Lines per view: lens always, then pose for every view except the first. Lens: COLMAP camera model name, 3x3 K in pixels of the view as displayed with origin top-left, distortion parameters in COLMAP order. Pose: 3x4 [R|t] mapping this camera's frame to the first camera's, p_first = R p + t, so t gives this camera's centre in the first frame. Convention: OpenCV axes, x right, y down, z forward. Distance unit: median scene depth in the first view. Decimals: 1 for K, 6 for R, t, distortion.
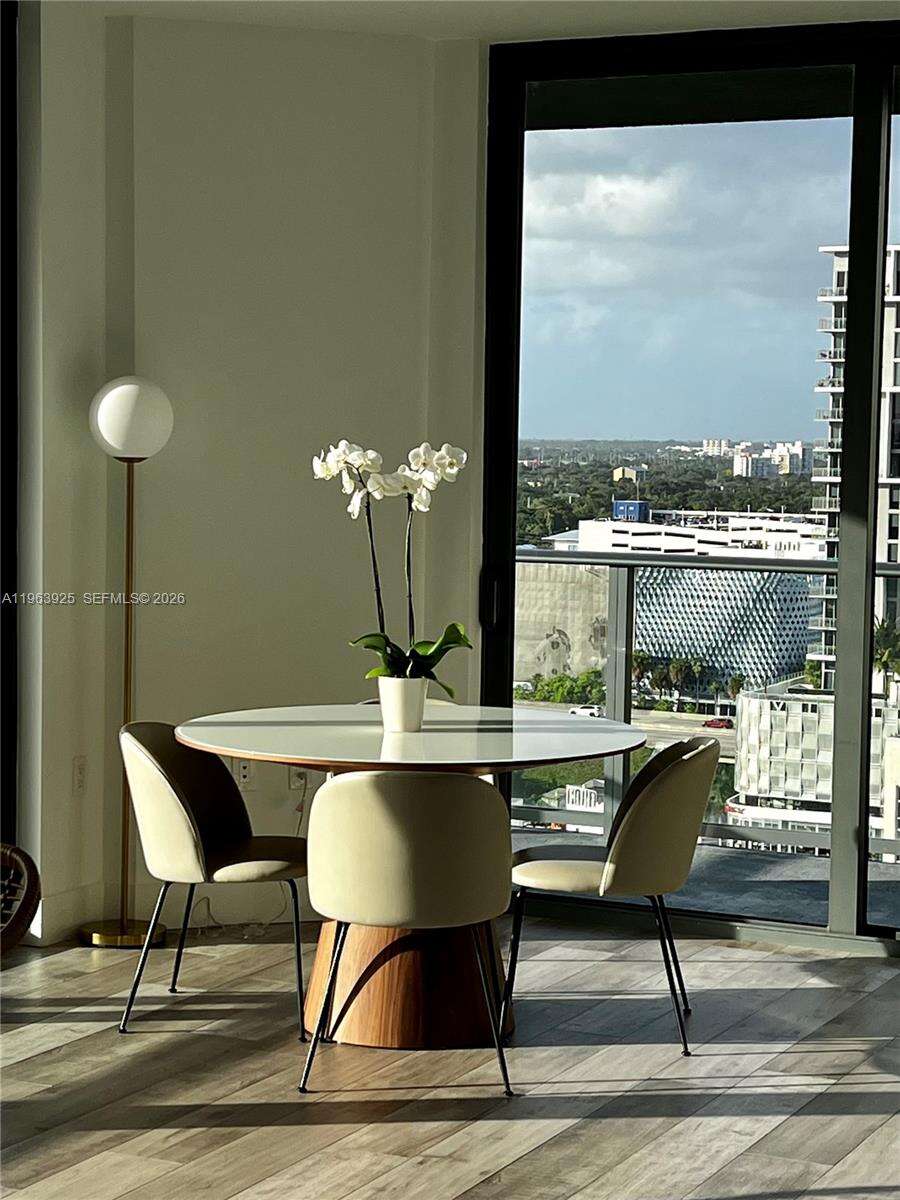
lens RADIAL K [[2697.0, 0, 450.0], [0, 2697.0, 600.0], [0, 0, 1]] dist [0.364045, -0.199555]
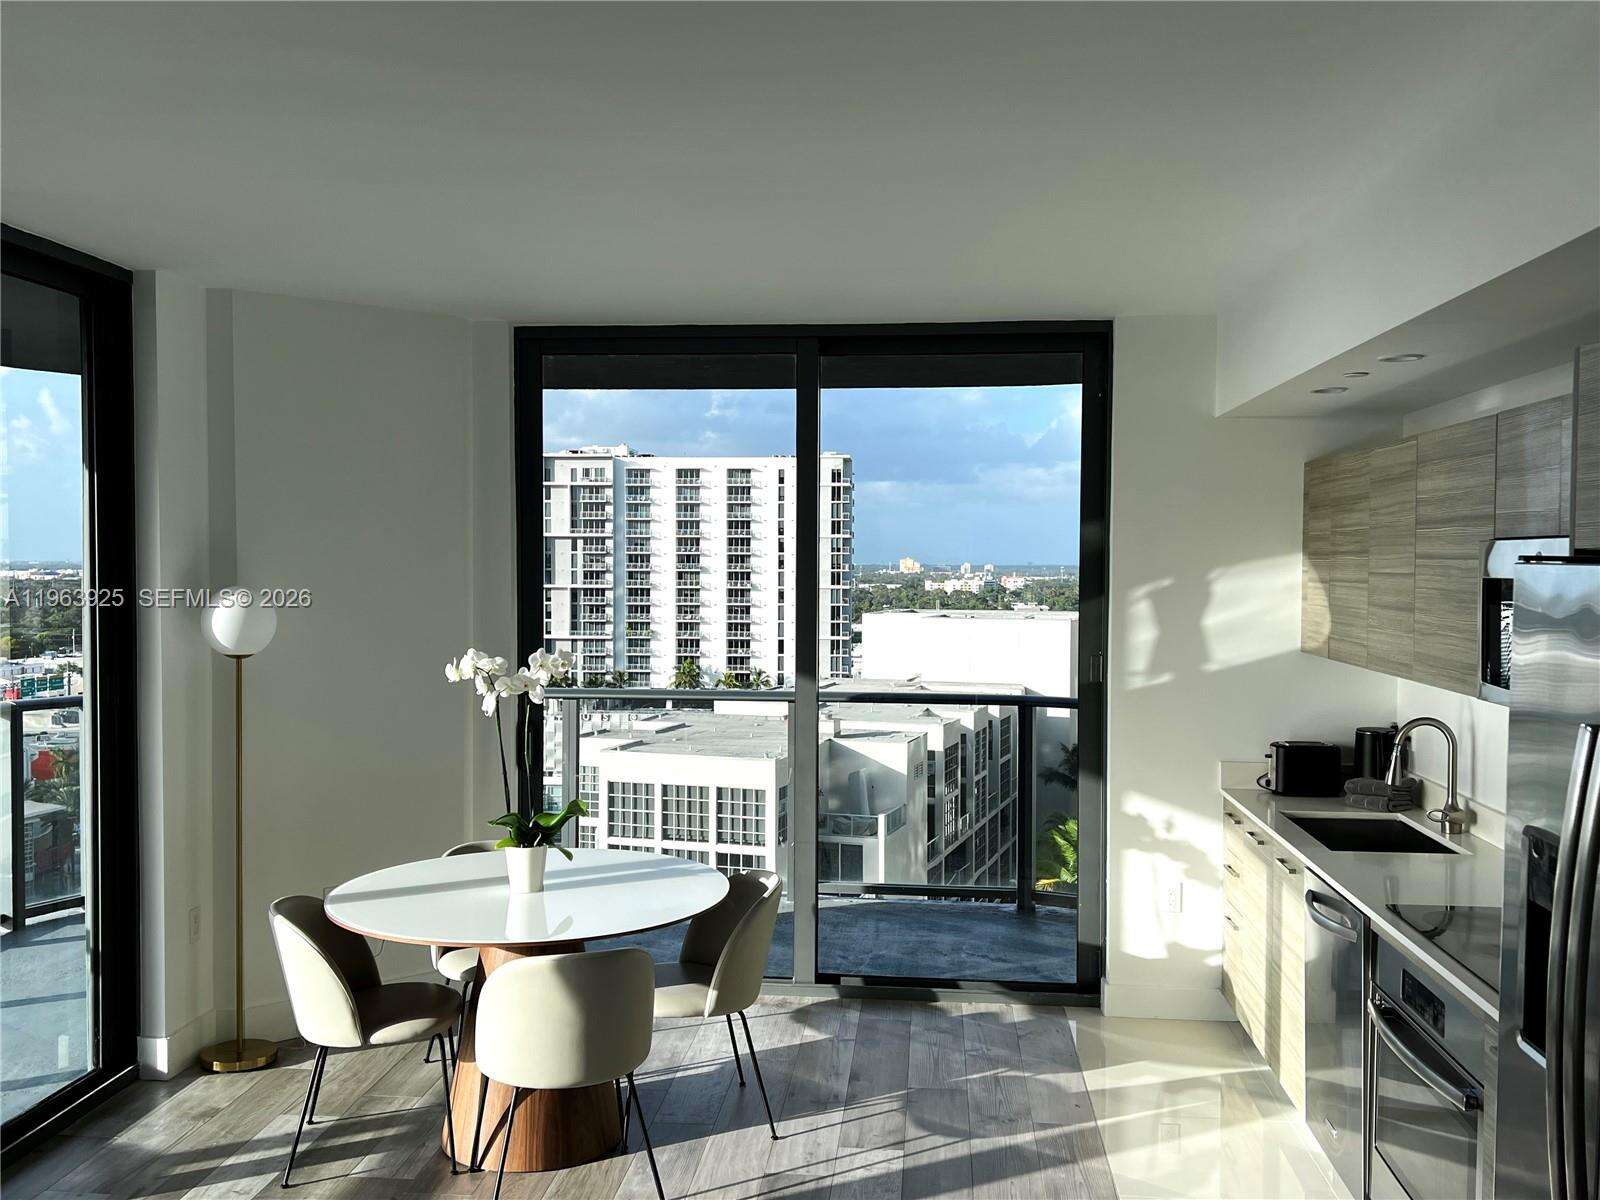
lens RADIAL K [[1525.7, 0, 800.0], [0, 1525.7, 600.0], [0, 0, 1]] dist [0.074133, -0.005152]
pose [[0.944155, -0.026025, 0.328473, -0.121993], [0.036508, 0.999001, -0.025787, -0.057237], [-0.327473, 0.036339, 0.944161, 0.318489]]
